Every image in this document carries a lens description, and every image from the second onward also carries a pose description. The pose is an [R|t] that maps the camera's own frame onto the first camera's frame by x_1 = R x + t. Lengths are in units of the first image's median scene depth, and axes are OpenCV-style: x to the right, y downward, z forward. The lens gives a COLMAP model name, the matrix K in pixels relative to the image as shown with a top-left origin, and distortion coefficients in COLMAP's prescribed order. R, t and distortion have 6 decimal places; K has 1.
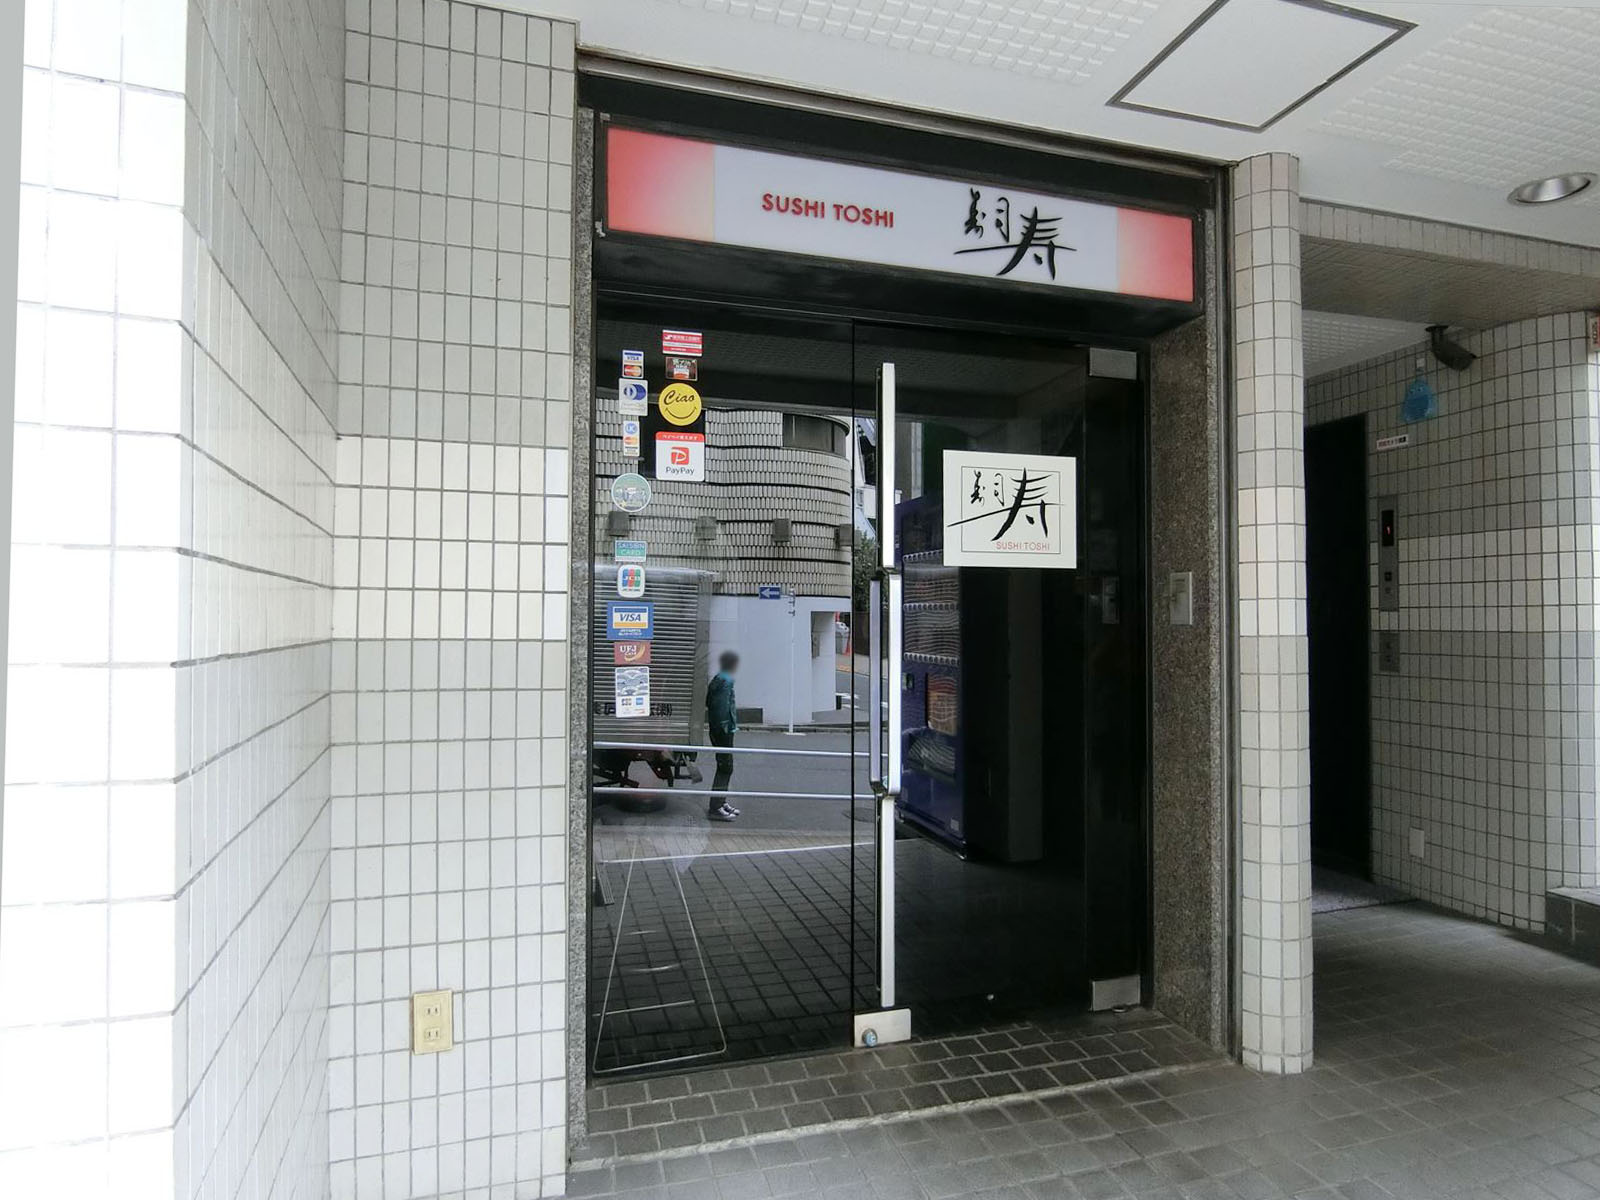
lens RADIAL K [[1033.0, 0, 800.0], [0, 1033.0, 600.0], [0, 0, 1]] dist [-0.002018, 0.000315]
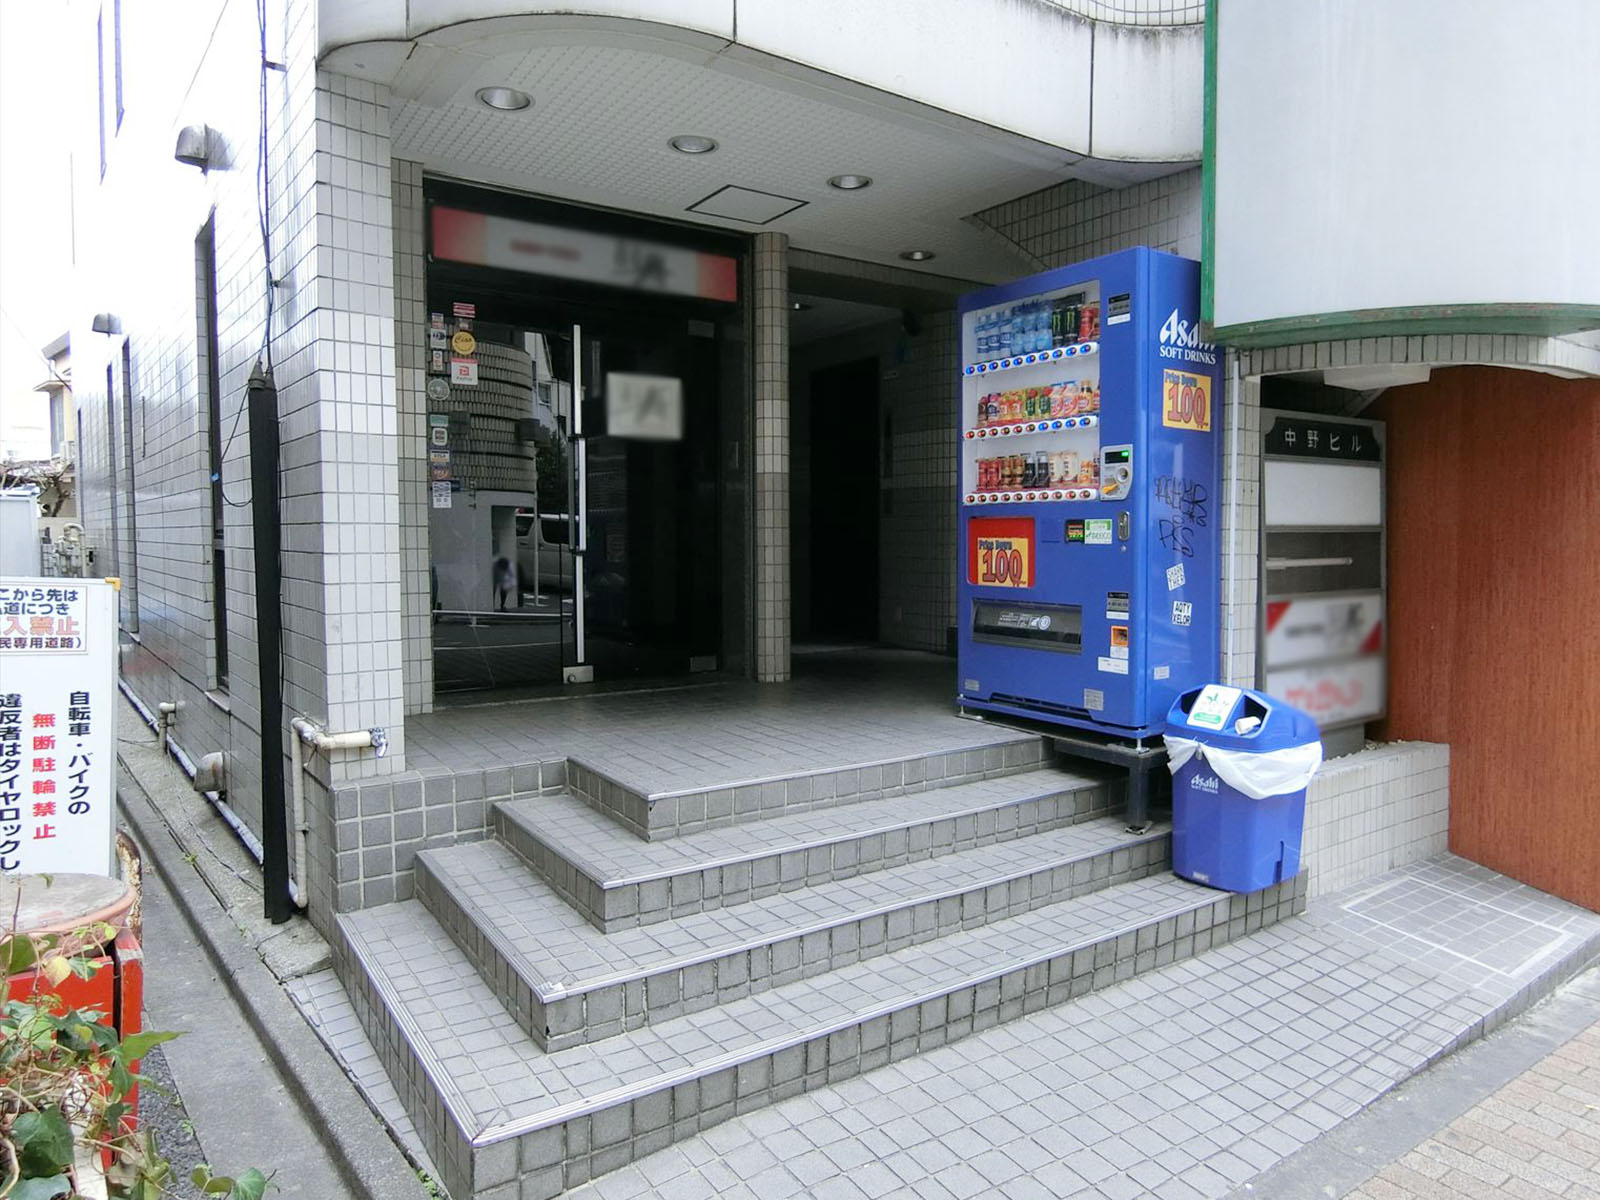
lens RADIAL K [[1132.1, 0, 874.6], [0, 1132.1, 593.5], [0, 0, 1]] dist [-0.009620, -0.001955]
pose [[0.940166, -0.018628, 0.340206, -0.112507], [-0.006494, 0.997343, 0.072555, 0.103263], [-0.340654, -0.070423, 0.937548, -1.130612]]
